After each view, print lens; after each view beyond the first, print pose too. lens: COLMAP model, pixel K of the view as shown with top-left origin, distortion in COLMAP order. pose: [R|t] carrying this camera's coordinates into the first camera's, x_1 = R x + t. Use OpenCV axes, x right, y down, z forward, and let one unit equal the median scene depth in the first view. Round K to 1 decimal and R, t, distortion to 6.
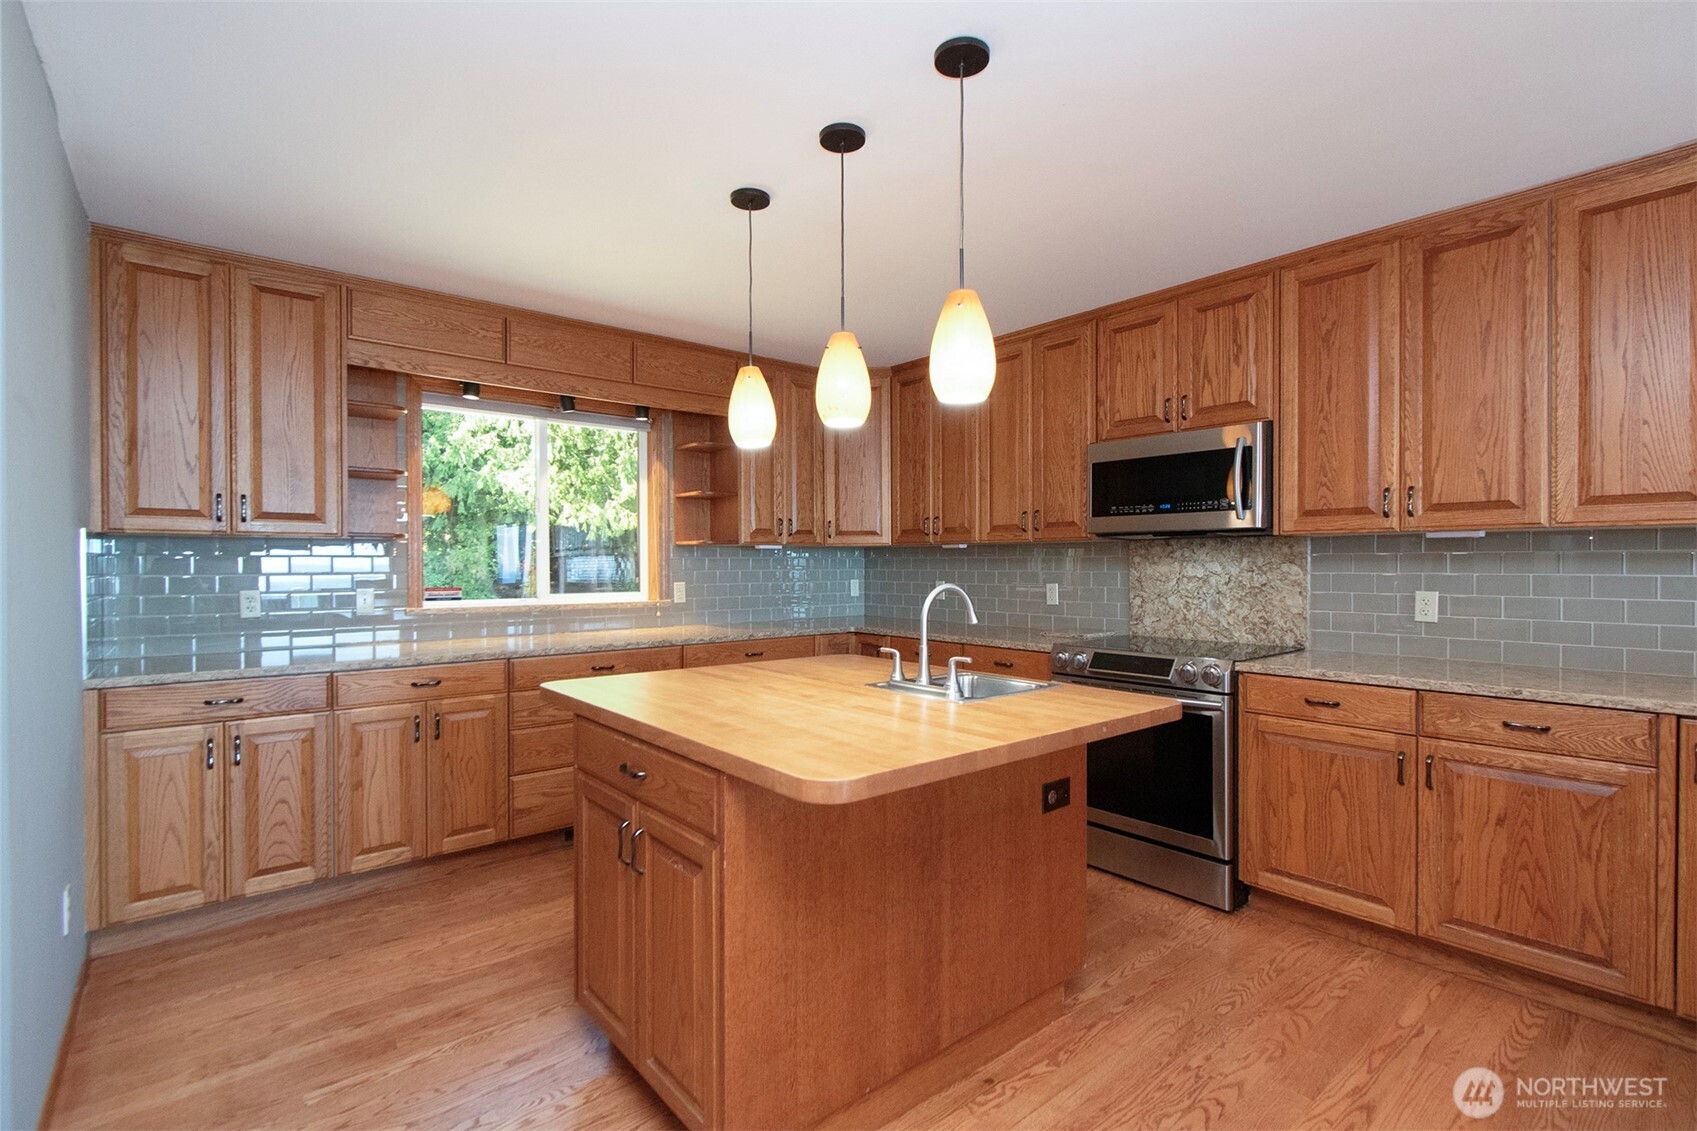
lens RADIAL K [[751.2, 0, 855.8], [0, 751.2, 560.5], [0, 0, 1]] dist [0.002579, 0.000787]
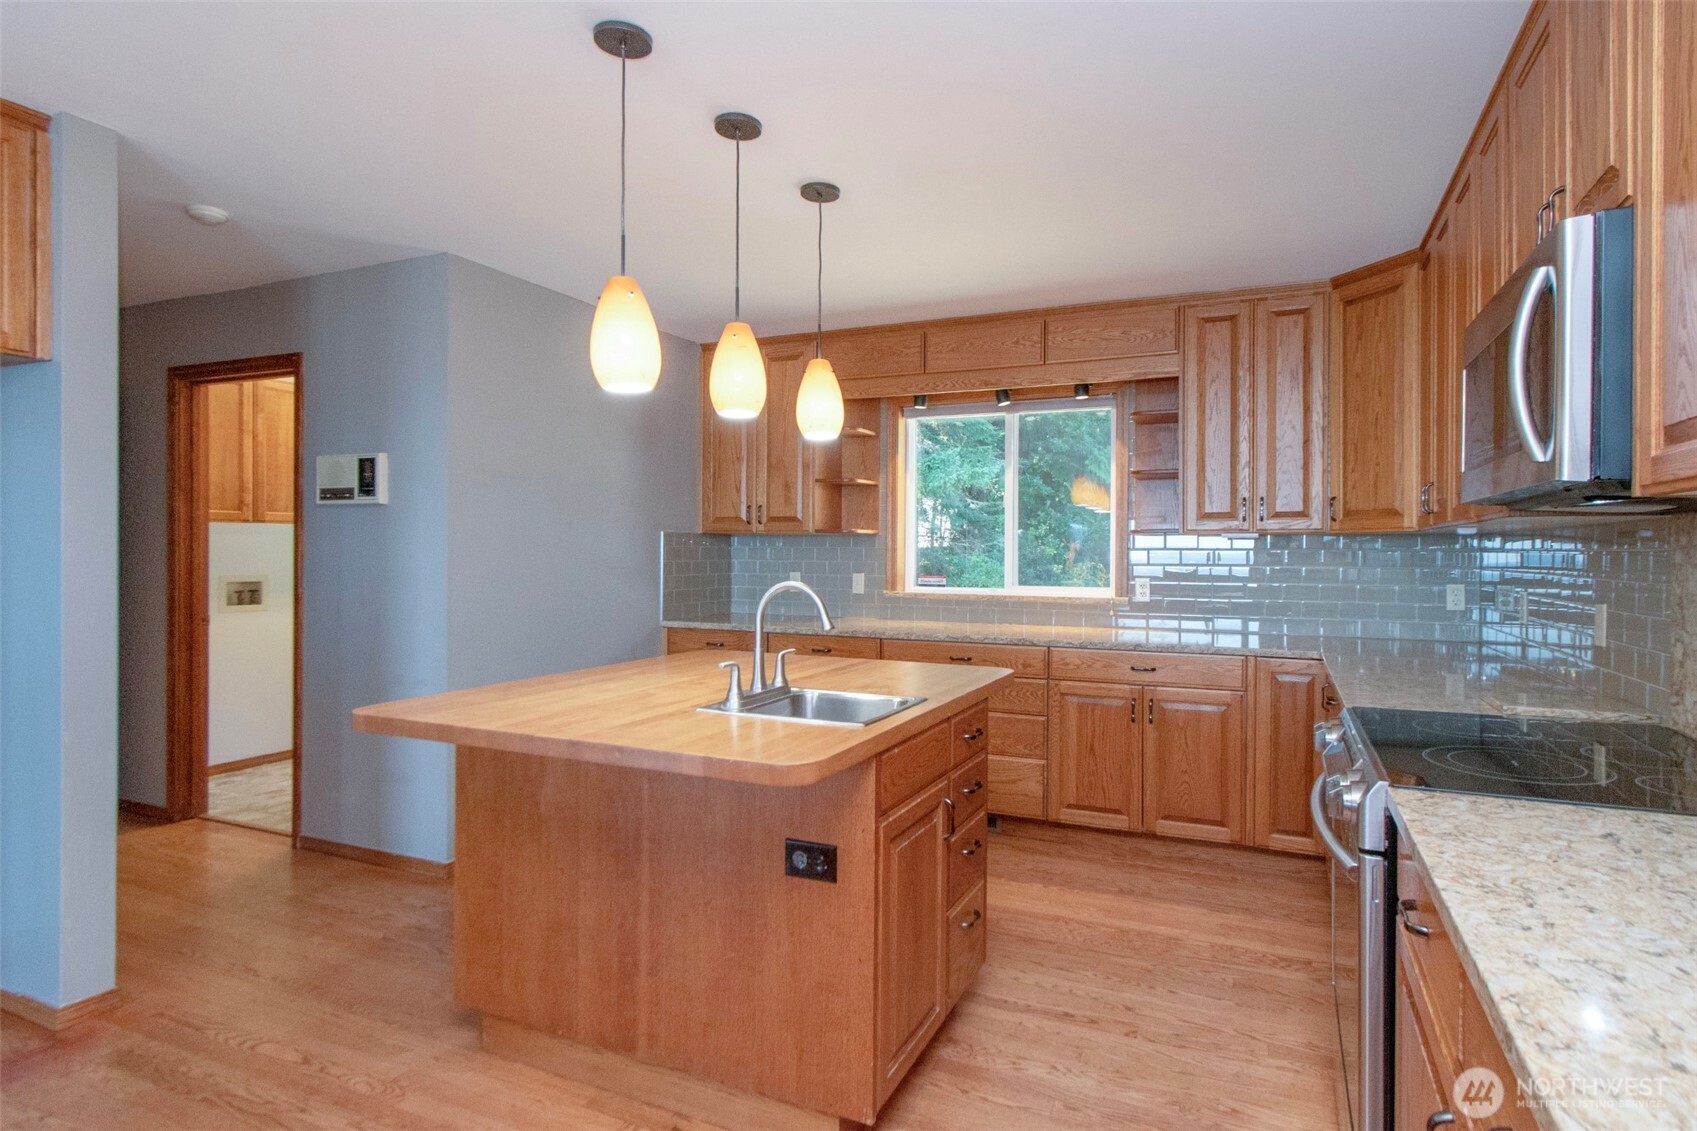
lens RADIAL K [[767.8, 0, 847.5], [0, 767.8, 561.2], [0, 0, 1]] dist [-0.001360, 0.000047]
pose [[0.493022, 0.009756, -0.869962, 0.751306], [-0.000783, 0.999942, 0.010770, -0.000171], [0.870016, -0.004629, 0.493001, 0.509108]]
